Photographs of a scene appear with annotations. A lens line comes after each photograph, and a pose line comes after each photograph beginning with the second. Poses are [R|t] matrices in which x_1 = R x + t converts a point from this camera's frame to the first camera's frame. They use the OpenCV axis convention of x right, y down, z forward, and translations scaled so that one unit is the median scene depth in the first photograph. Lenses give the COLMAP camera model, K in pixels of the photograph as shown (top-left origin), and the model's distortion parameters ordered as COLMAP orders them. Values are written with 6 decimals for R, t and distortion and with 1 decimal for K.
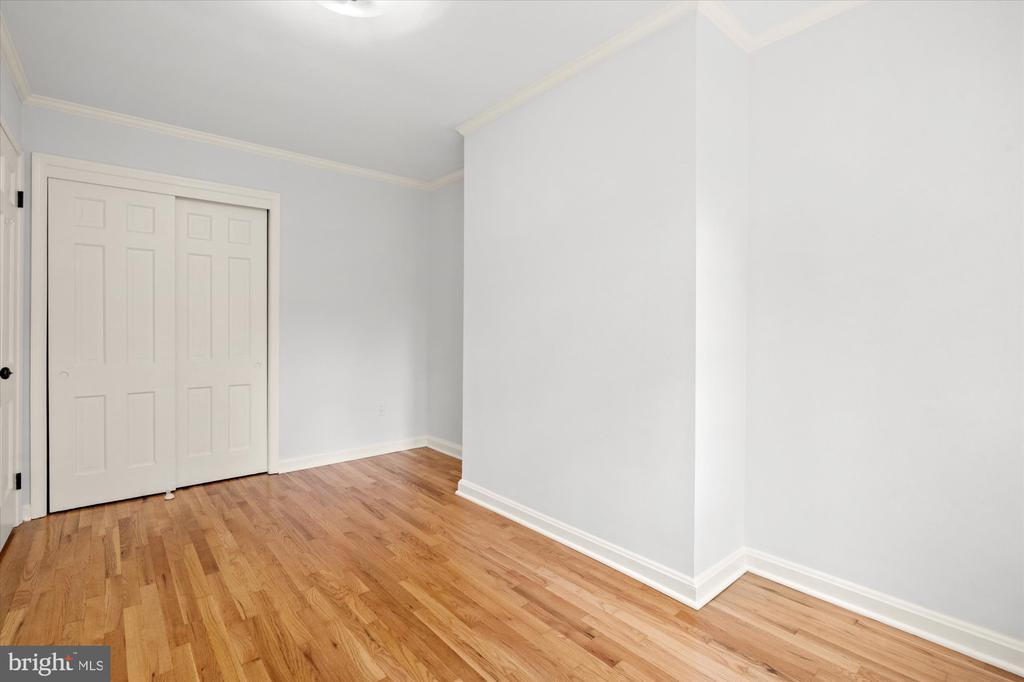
lens RADIAL K [[466.9, 0, 511.5], [0, 466.9, 333.2], [0, 0, 1]] dist [0.000131, -0.000238]
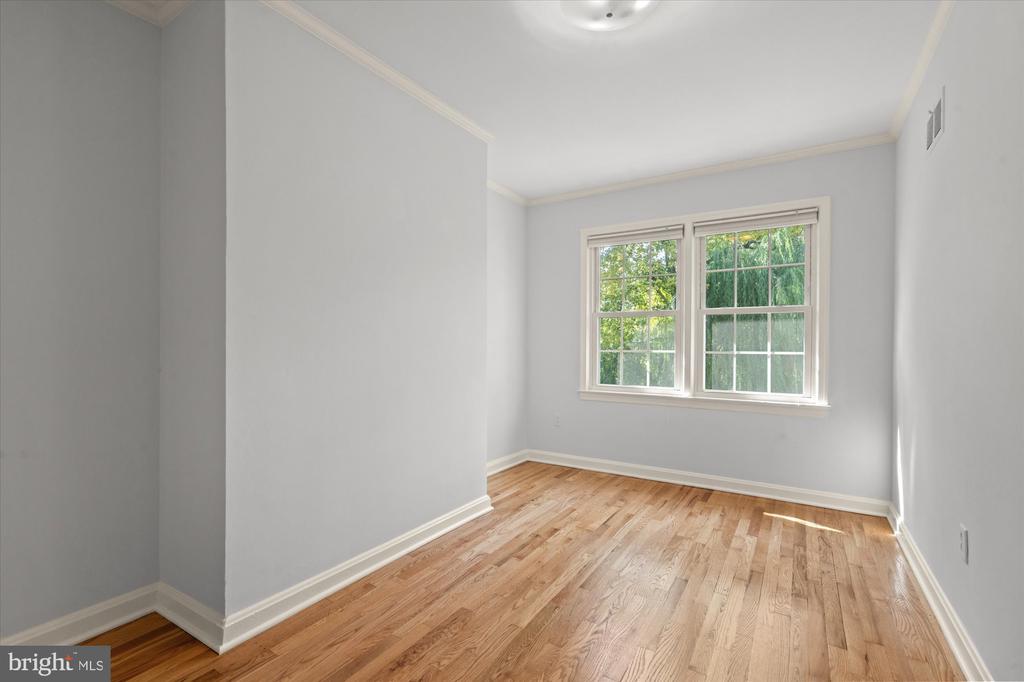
lens RADIAL K [[466.9, 0, 512.6], [0, 466.9, 340.6], [0, 0, 1]] dist [0.000131, -0.000238]
pose [[-0.298592, 0.006020, 0.954362, -1.085568], [0.009416, 0.999950, -0.003362, 0.009002], [-0.954334, 0.007982, -0.298634, 1.302897]]
